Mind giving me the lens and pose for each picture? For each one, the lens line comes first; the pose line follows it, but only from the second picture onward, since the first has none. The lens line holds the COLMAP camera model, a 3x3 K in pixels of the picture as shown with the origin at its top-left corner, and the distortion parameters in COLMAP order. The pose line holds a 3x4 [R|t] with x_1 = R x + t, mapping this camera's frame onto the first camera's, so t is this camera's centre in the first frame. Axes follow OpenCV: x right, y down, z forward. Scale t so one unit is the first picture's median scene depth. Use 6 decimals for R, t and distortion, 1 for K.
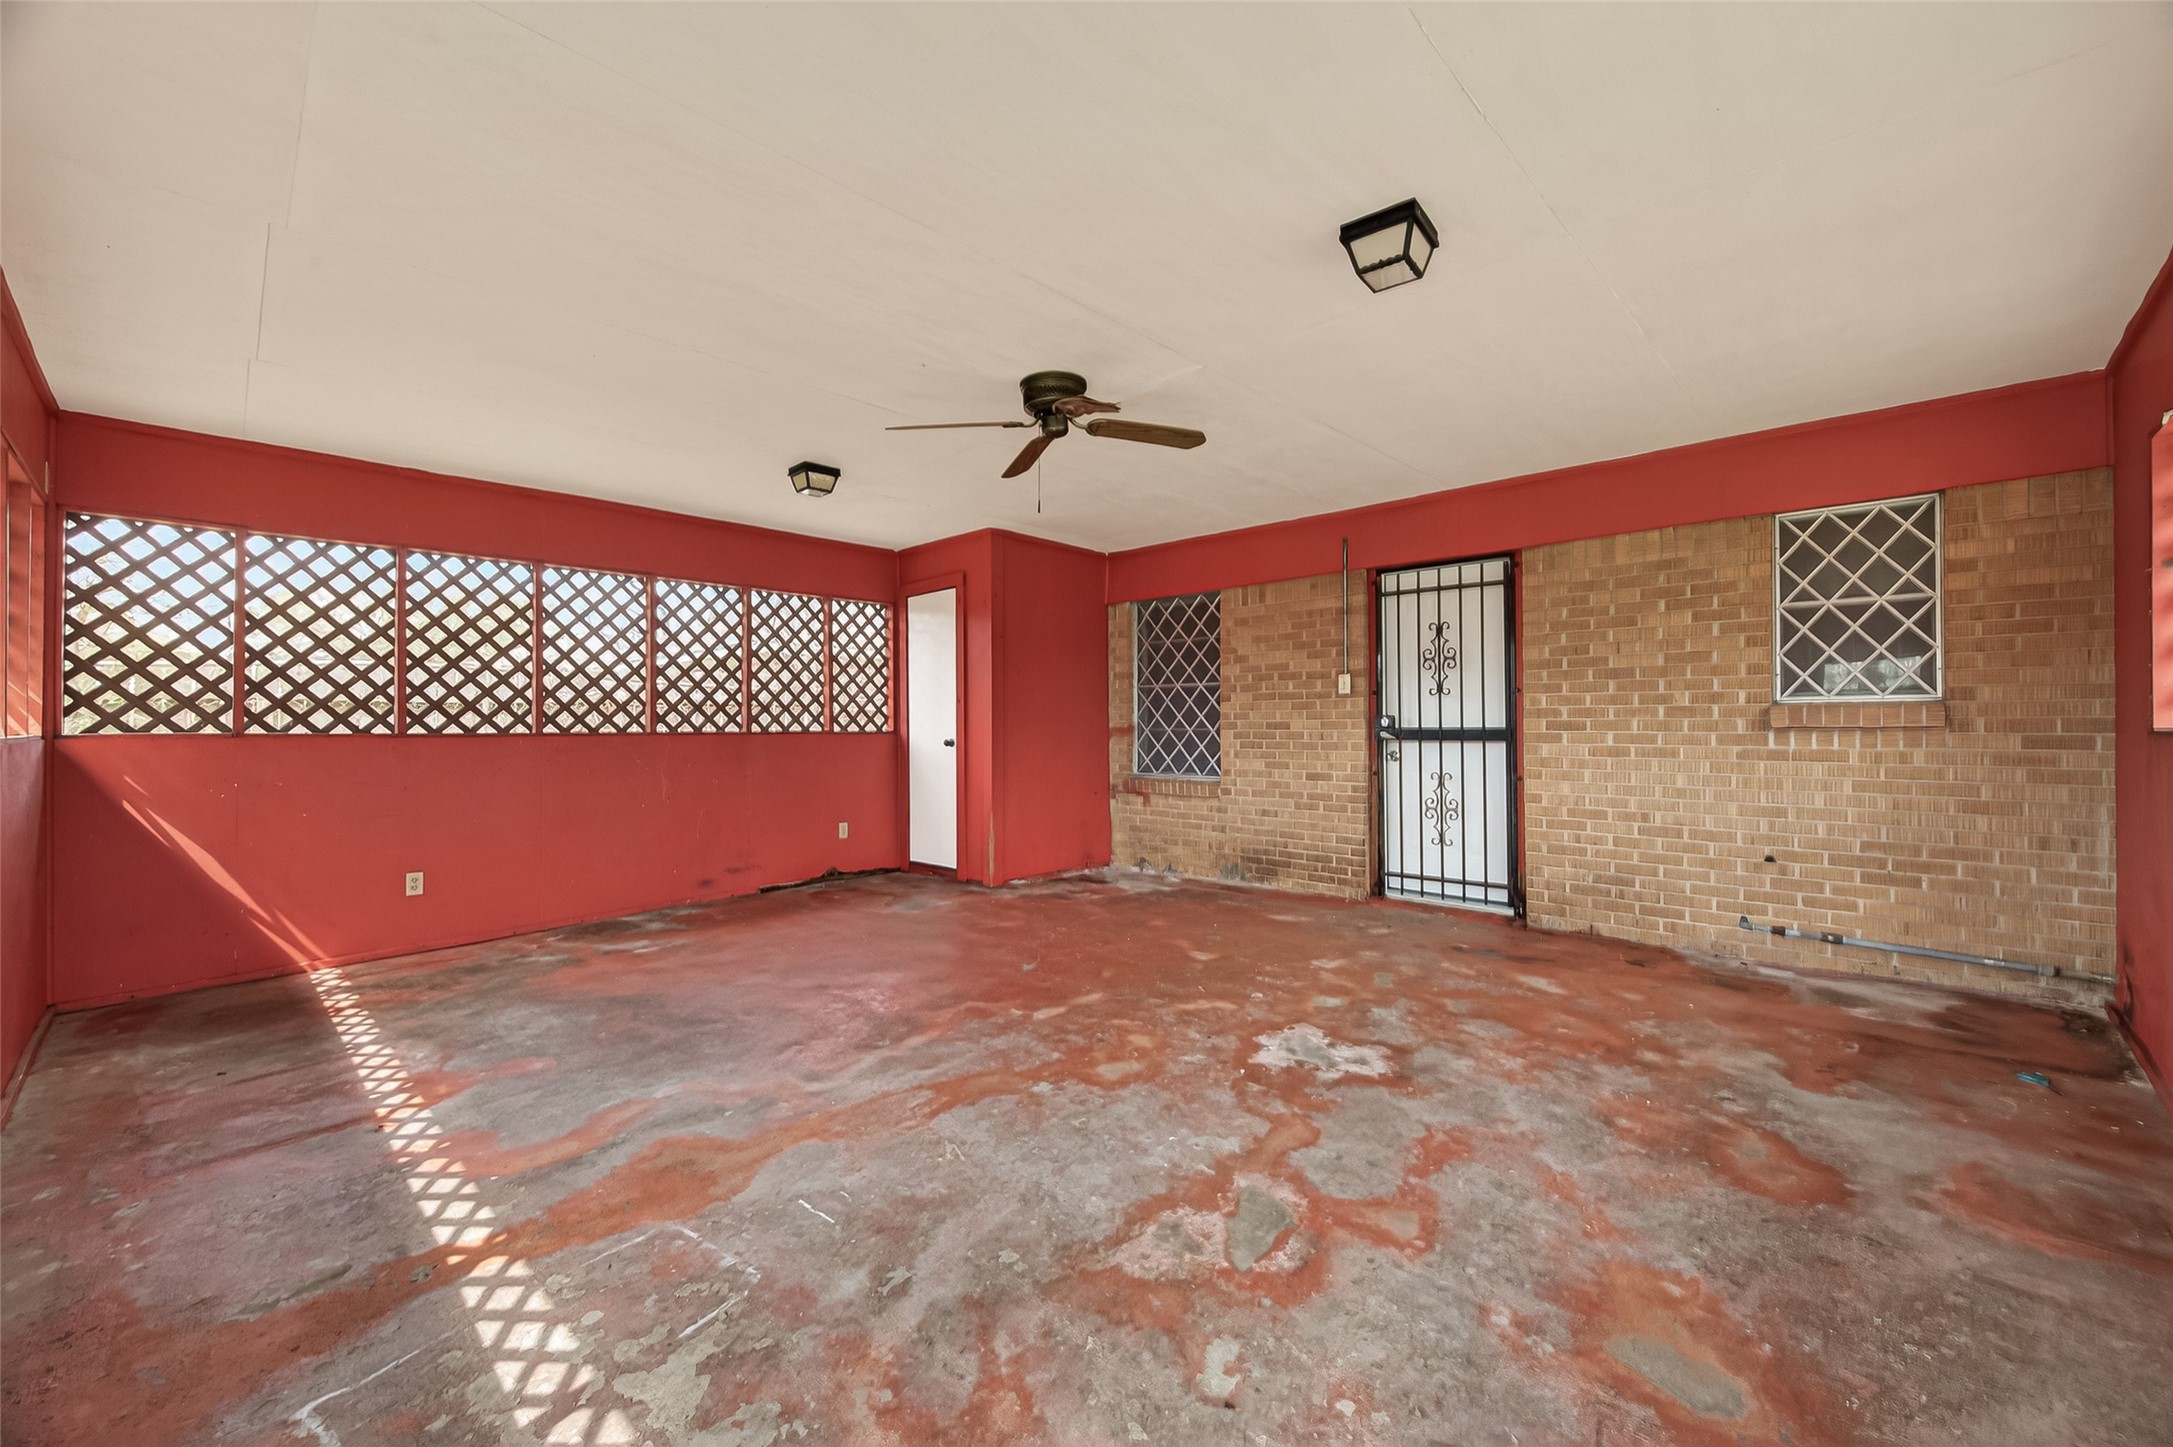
lens RADIAL K [[864.3, 0, 1095.1], [0, 864.3, 726.4], [0, 0, 1]] dist [0.000437, -0.000290]
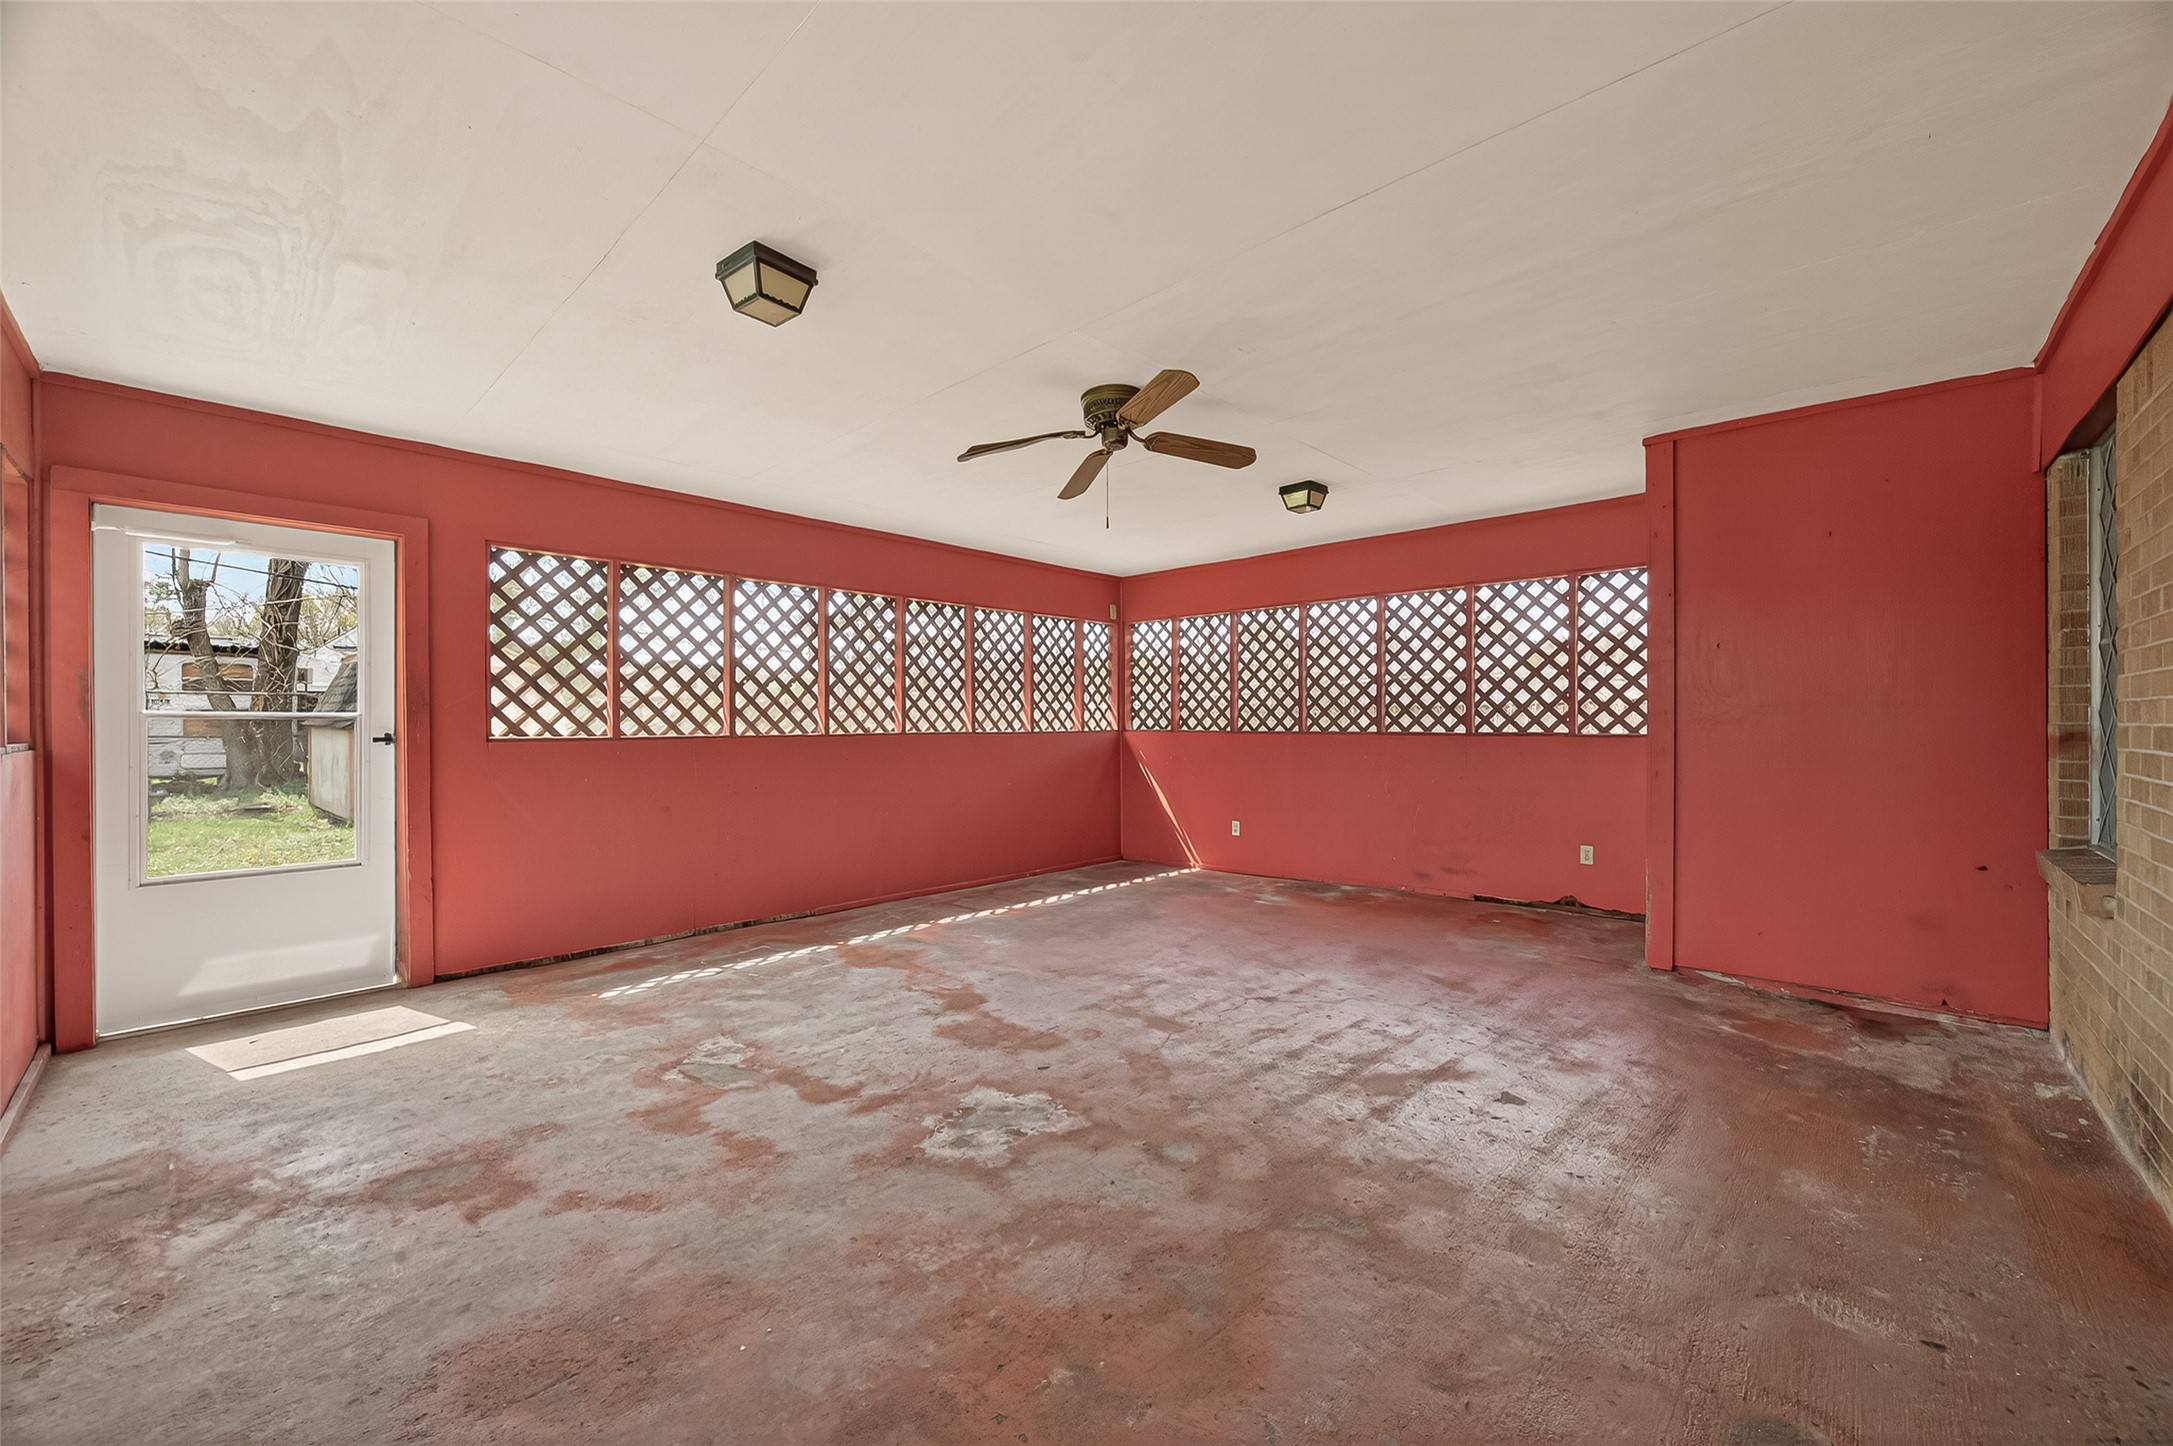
lens RADIAL K [[864.3, 0, 1097.0], [0, 864.3, 724.3], [0, 0, 1]] dist [0.000437, -0.000290]
pose [[-0.006020, 0.001568, -0.999981, 0.783369], [-0.001371, 0.999998, 0.001576, -0.006371], [0.999981, 0.001381, -0.006018, 0.790474]]
